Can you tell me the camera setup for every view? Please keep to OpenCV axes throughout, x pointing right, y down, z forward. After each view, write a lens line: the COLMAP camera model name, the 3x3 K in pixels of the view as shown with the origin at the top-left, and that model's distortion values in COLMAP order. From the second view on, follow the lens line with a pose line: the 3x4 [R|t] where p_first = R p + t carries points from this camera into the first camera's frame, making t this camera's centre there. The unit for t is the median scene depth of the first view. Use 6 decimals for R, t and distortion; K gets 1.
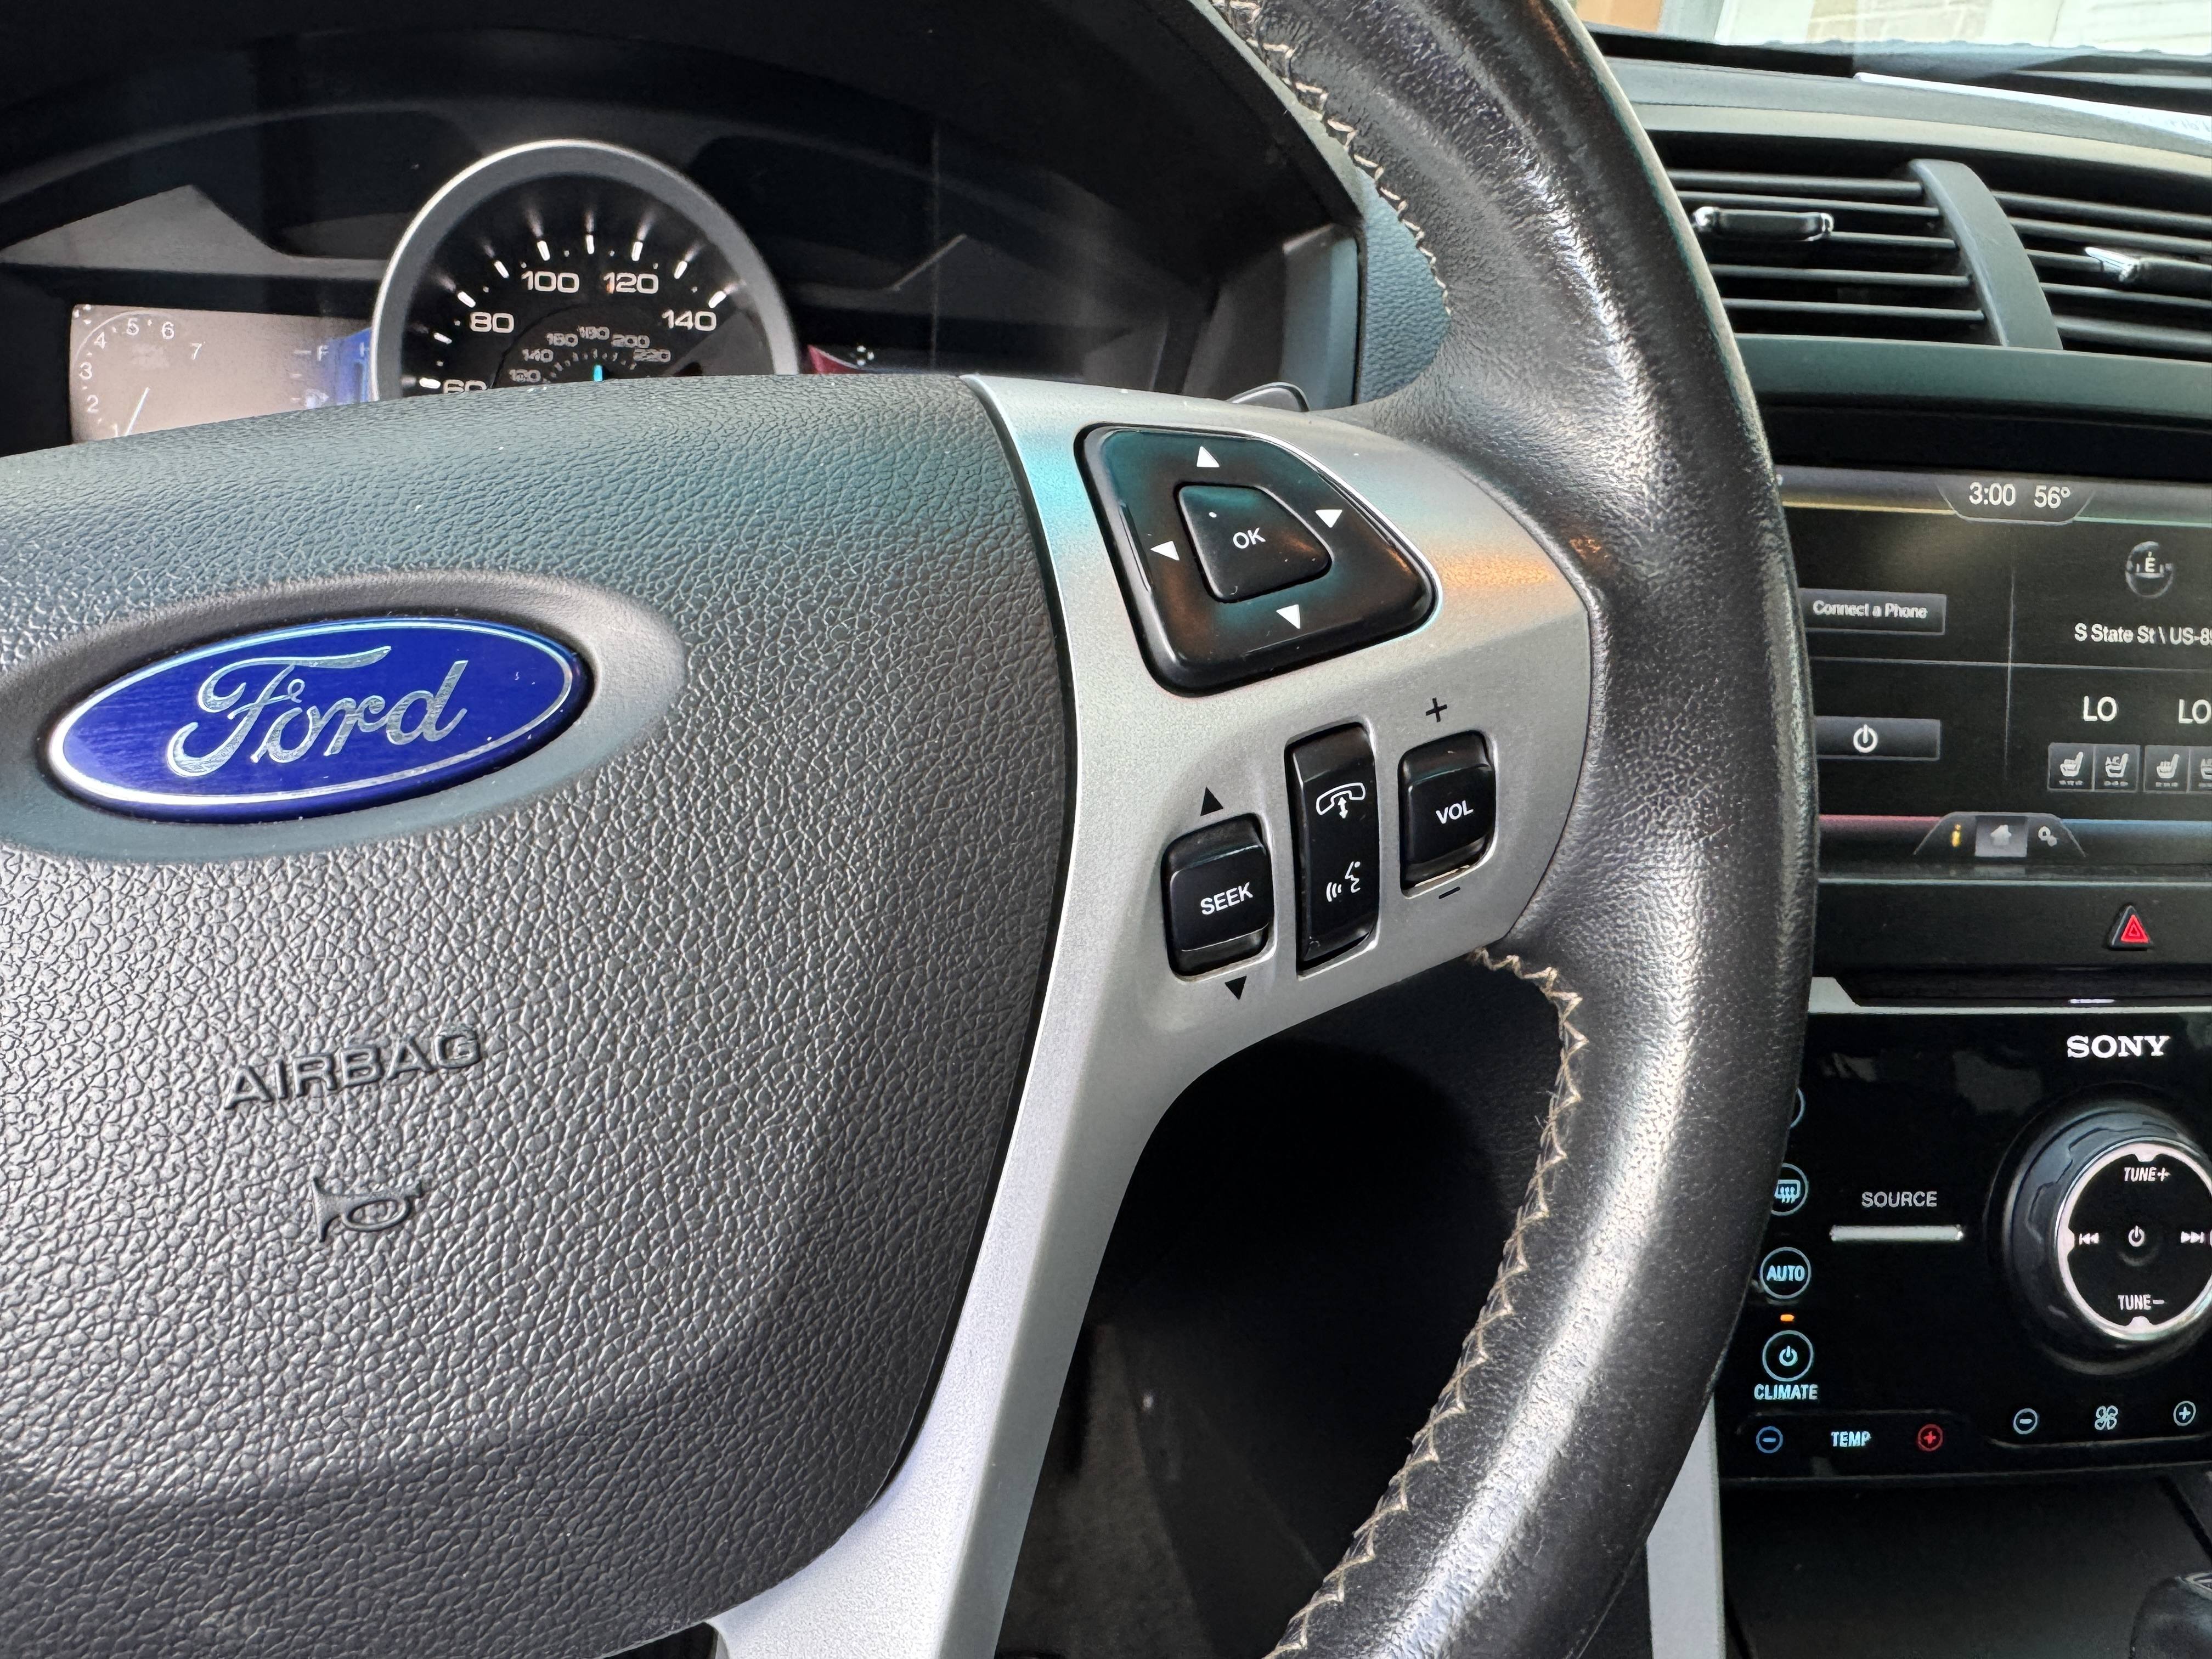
lens RADIAL K [[1577.2, 0, 1014.6], [0, 1577.2, 815.4], [0, 0, 1]] dist [0.045619, -0.058531]
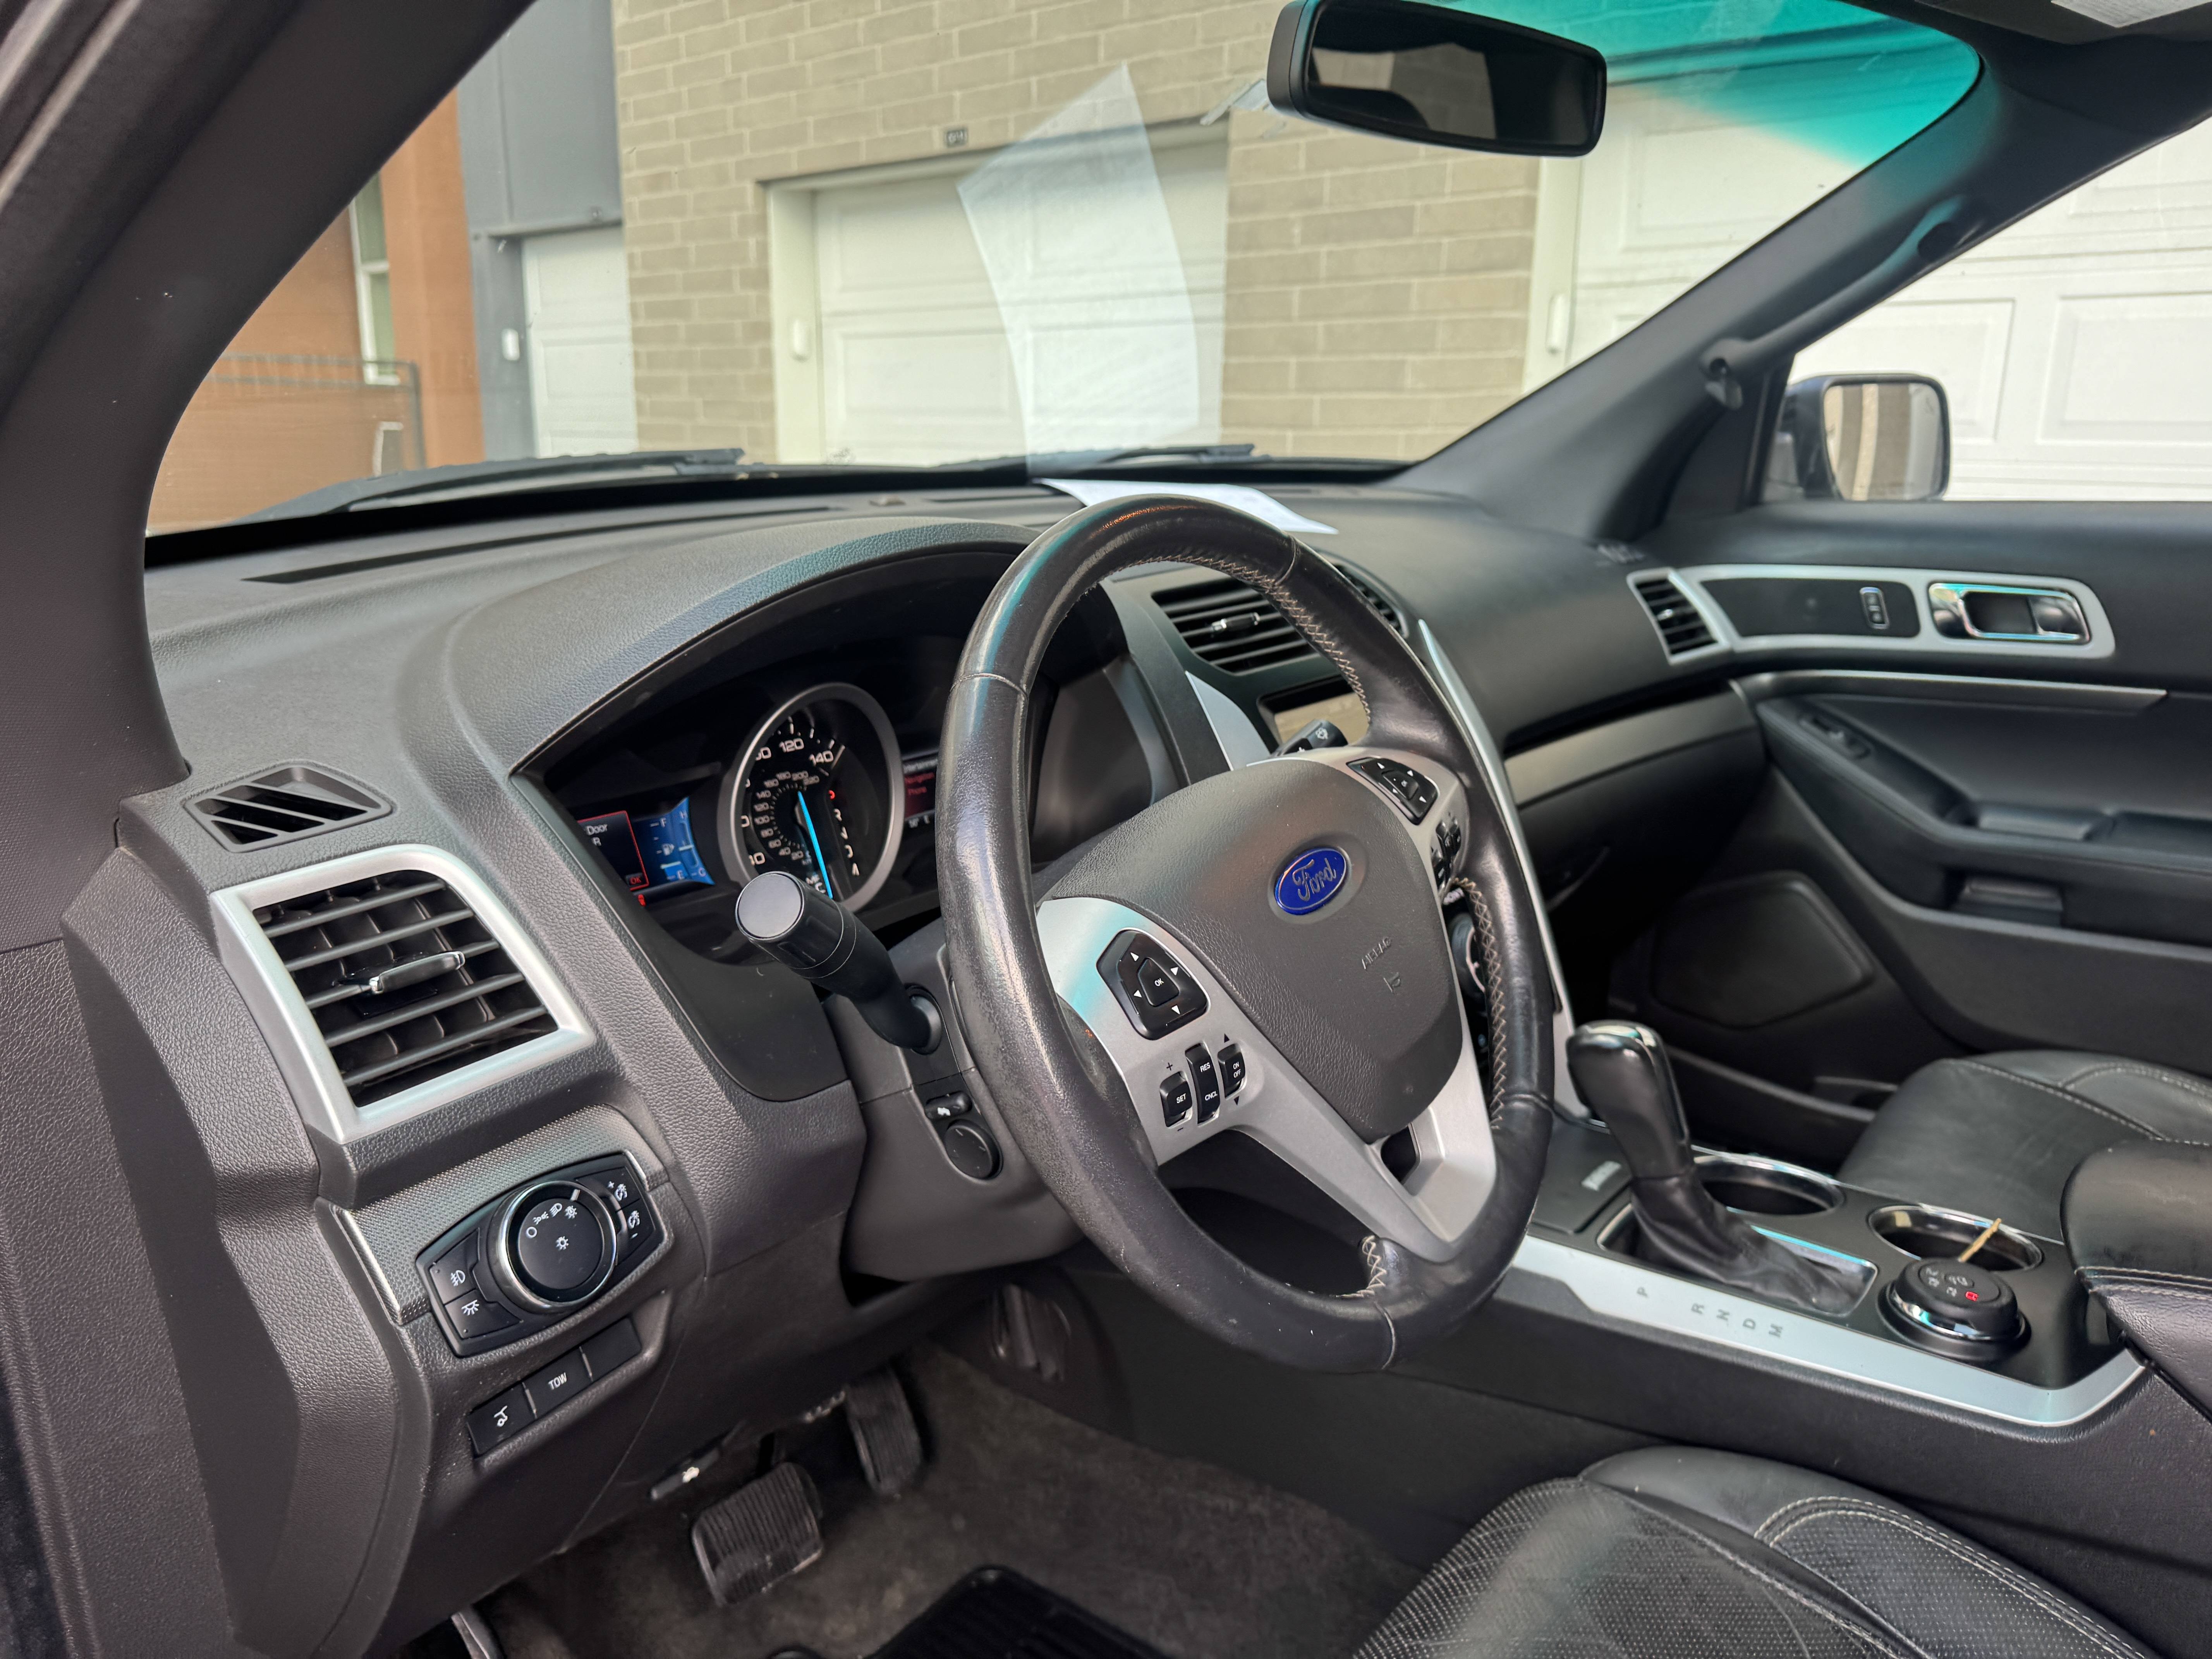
lens RADIAL K [[1577.2, 0, 1087.3], [0, 1577.2, 838.1], [0, 0, 1]] dist [0.045619, -0.058531]
pose [[0.737137, -0.256007, 0.625371, -1.374641], [0.329613, 0.944114, -0.002031, -0.141082], [-0.589902, 0.207628, 0.780325, -0.712922]]
